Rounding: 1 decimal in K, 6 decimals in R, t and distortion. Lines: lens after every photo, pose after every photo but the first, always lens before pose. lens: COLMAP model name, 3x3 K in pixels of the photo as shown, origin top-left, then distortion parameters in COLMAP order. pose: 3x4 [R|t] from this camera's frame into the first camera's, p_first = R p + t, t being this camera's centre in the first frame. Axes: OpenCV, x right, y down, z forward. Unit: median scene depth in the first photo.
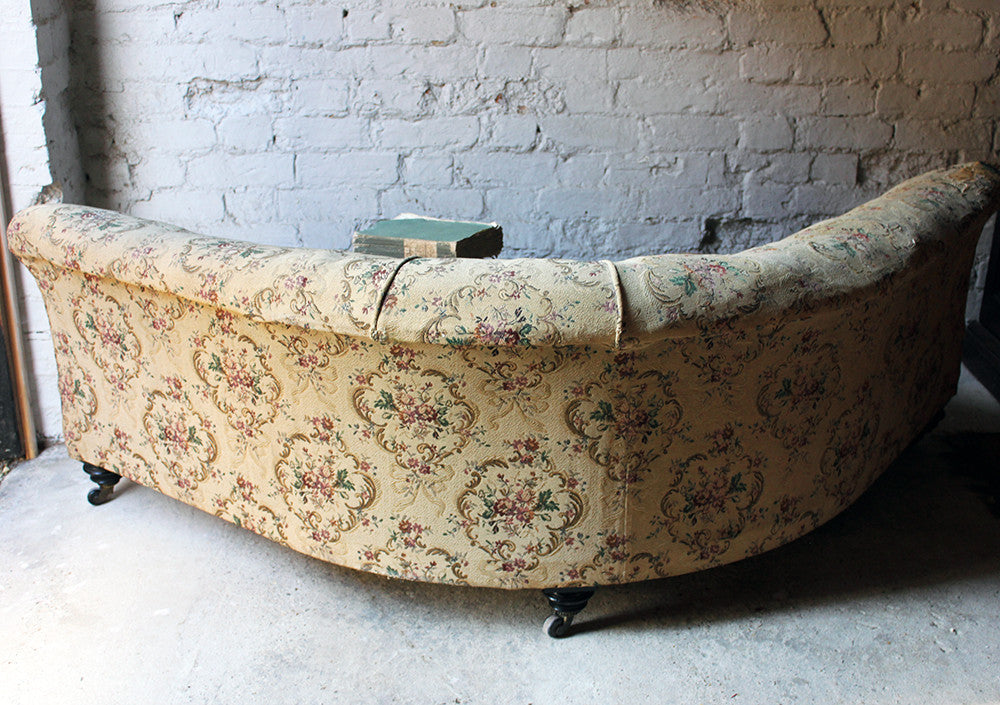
lens RADIAL K [[1317.8, 0, 520.7], [0, 1317.8, 350.0], [0, 0, 1]] dist [-0.059990, 0.000000]
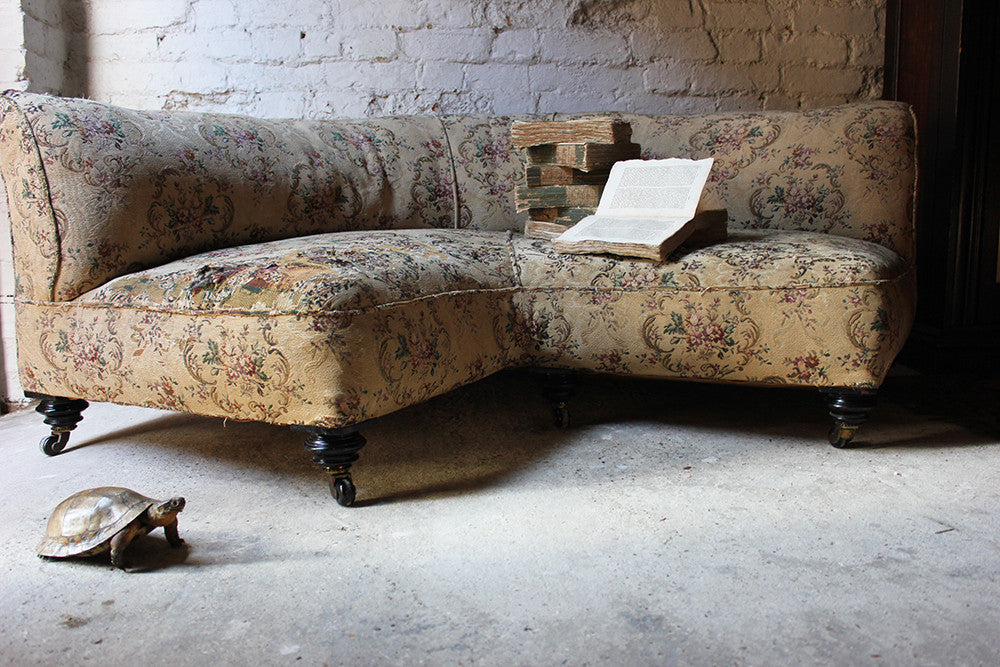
lens RADIAL K [[963.3, 0, 514.6], [0, 963.3, 313.3], [0, 0, 1]] dist [-0.093080, 0.000000]
pose [[0.999780, -0.019936, 0.006445, 0.043801], [0.020935, 0.963019, -0.268618, 0.209810], [-0.000852, 0.268694, 0.963225, 0.244203]]
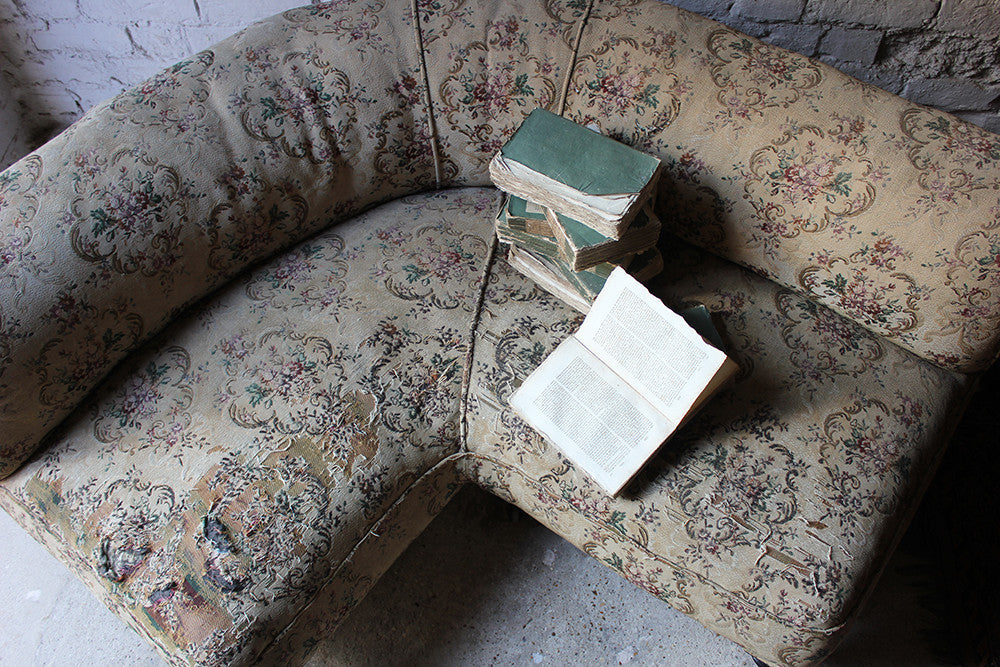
lens RADIAL K [[963.3, 0, 505.2], [0, 963.3, 342.9], [0, 0, 1]] dist [-0.093080, 0.000000]
pose [[0.986085, 0.127885, -0.106220, 0.121743], [-0.046545, 0.825764, 0.562092, -0.314237], [0.159595, -0.549327, 0.820225, 0.415878]]
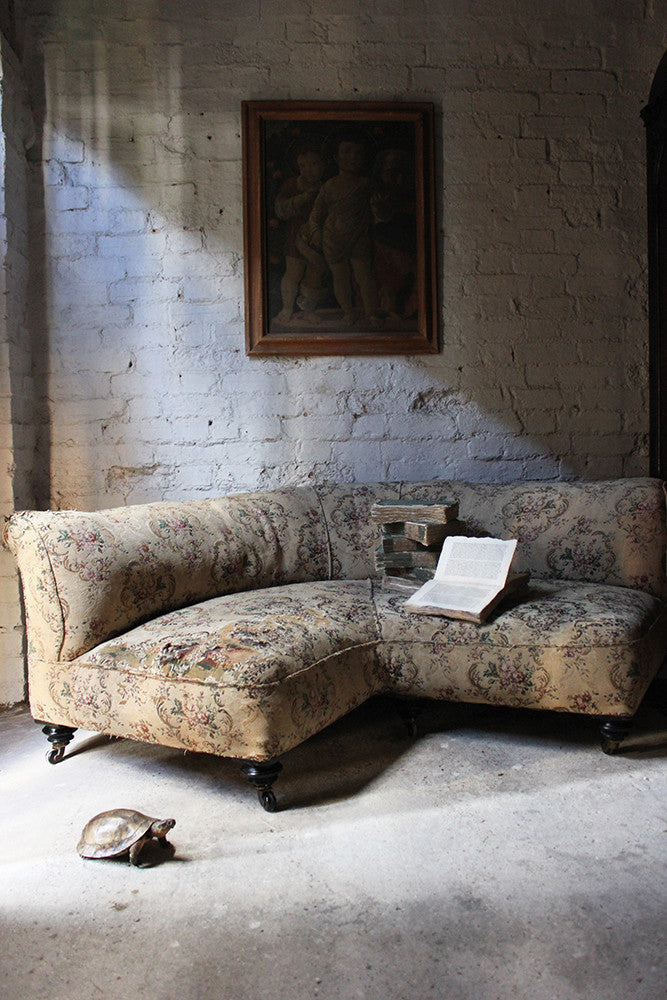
lens RADIAL K [[872.4, 0, 332.8], [0, 872.4, 478.9], [0, 0, 1]] dist [-0.156498, 0.125238]
pose [[0.999048, -0.038085, -0.021258, 0.030481], [0.028580, 0.939800, -0.340528, 0.158459], [0.032948, 0.339596, 0.939994, 0.054645]]
